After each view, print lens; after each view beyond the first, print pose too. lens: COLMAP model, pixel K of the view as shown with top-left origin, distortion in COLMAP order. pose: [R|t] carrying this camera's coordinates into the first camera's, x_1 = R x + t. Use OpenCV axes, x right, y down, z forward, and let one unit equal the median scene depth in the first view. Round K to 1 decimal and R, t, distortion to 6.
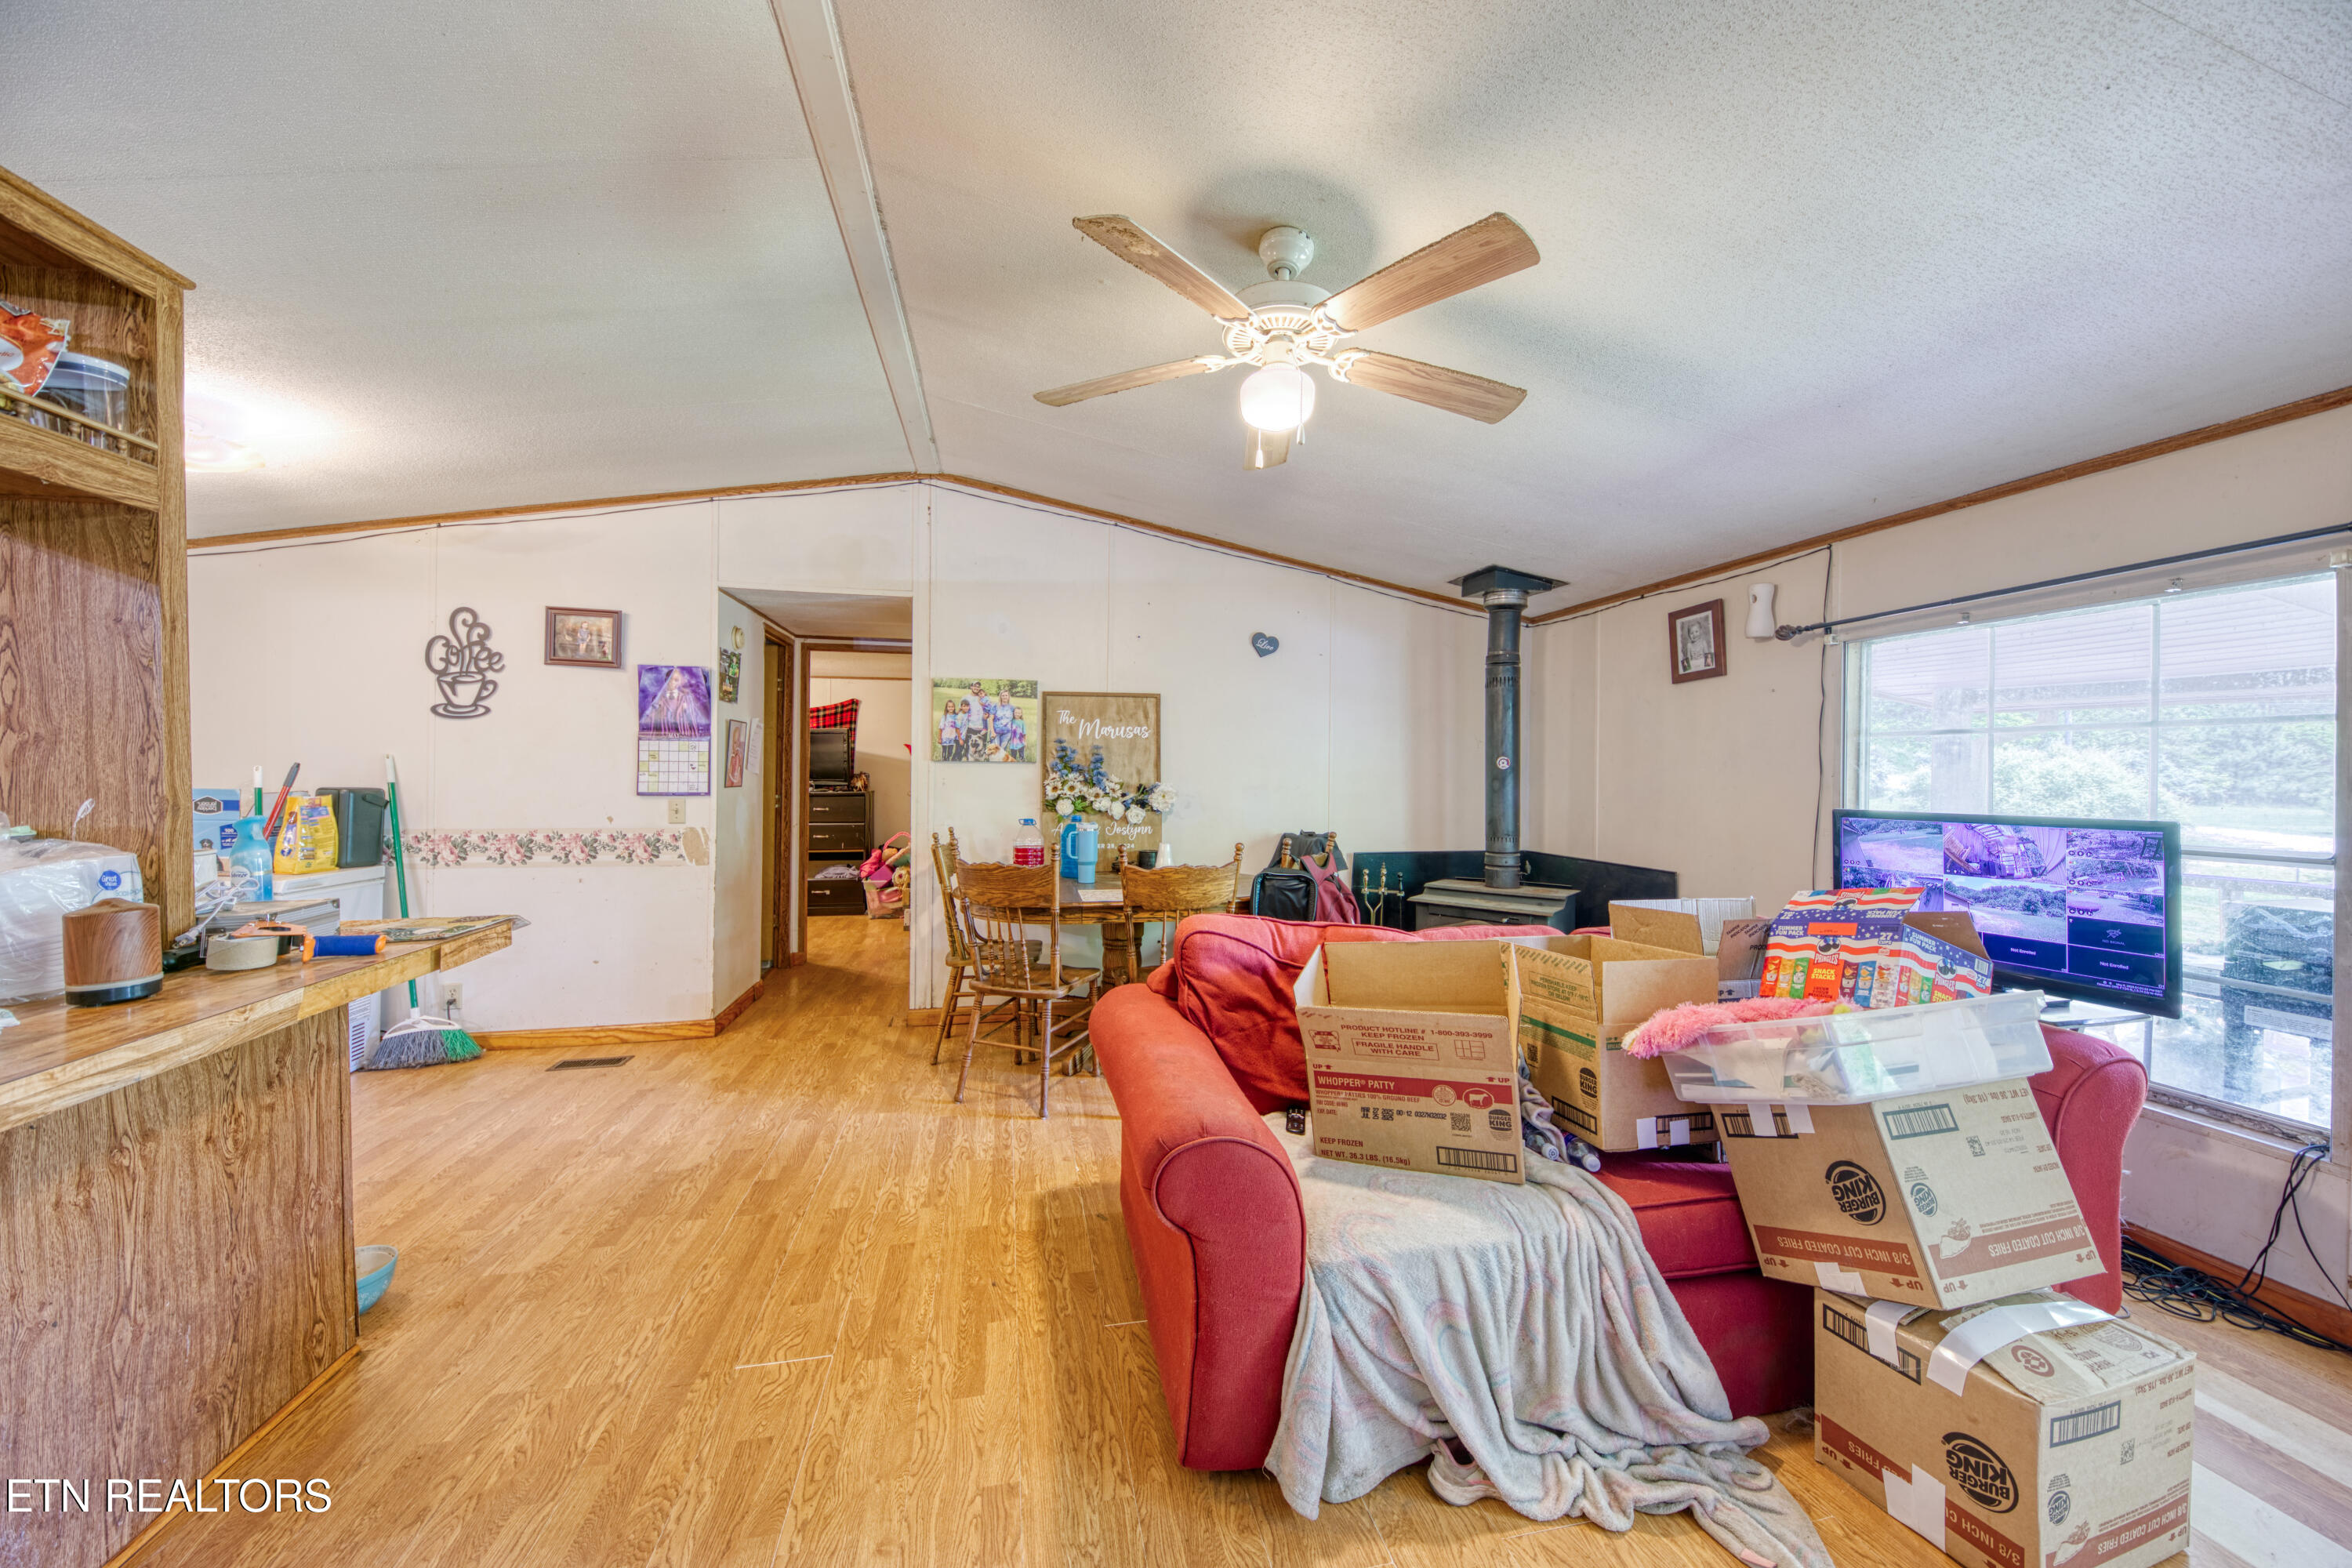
lens RADIAL K [[820.6, 0, 1171.3], [0, 820.6, 763.7], [0, 0, 1]] dist [0.001127, -0.002130]
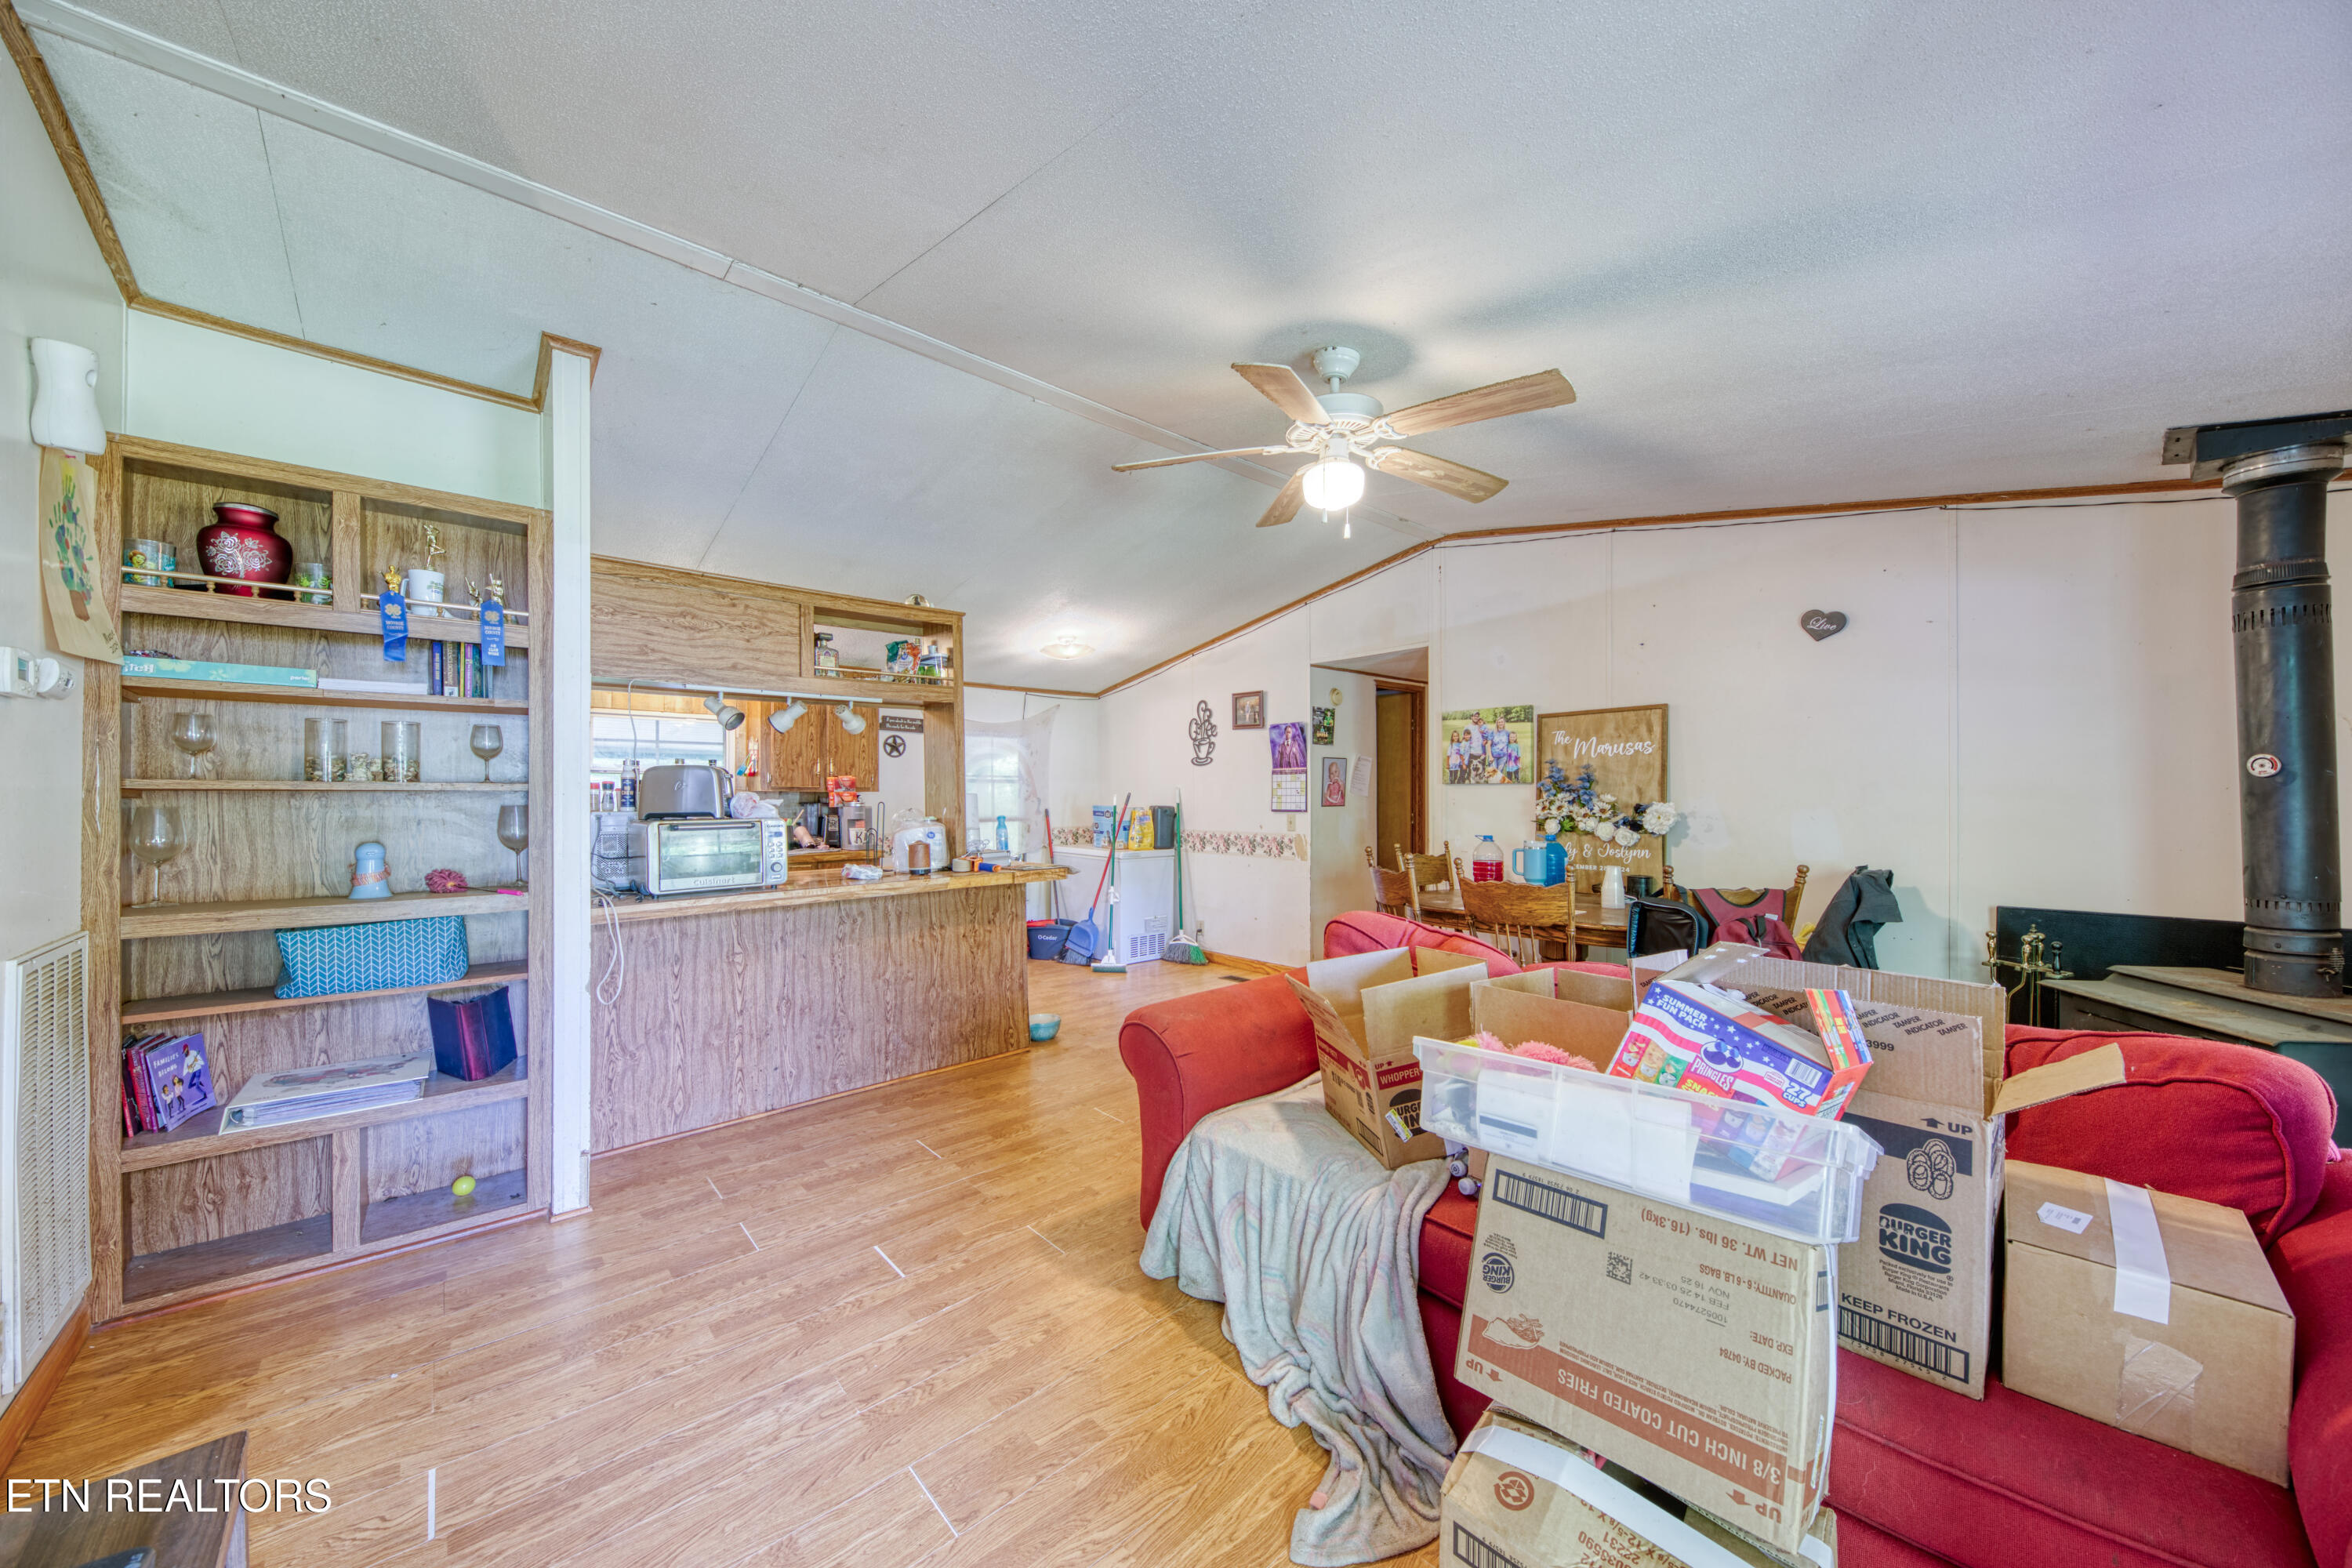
lens RADIAL K [[804.7, 0, 1176.0], [0, 804.7, 784.0], [0, 0, 1]] dist [0.010431, -0.005239]
pose [[0.509610, -0.021863, -0.860128, 0.499991], [0.019087, 0.999718, -0.014102, 0.005397], [0.860194, -0.009230, 0.509883, 0.090380]]
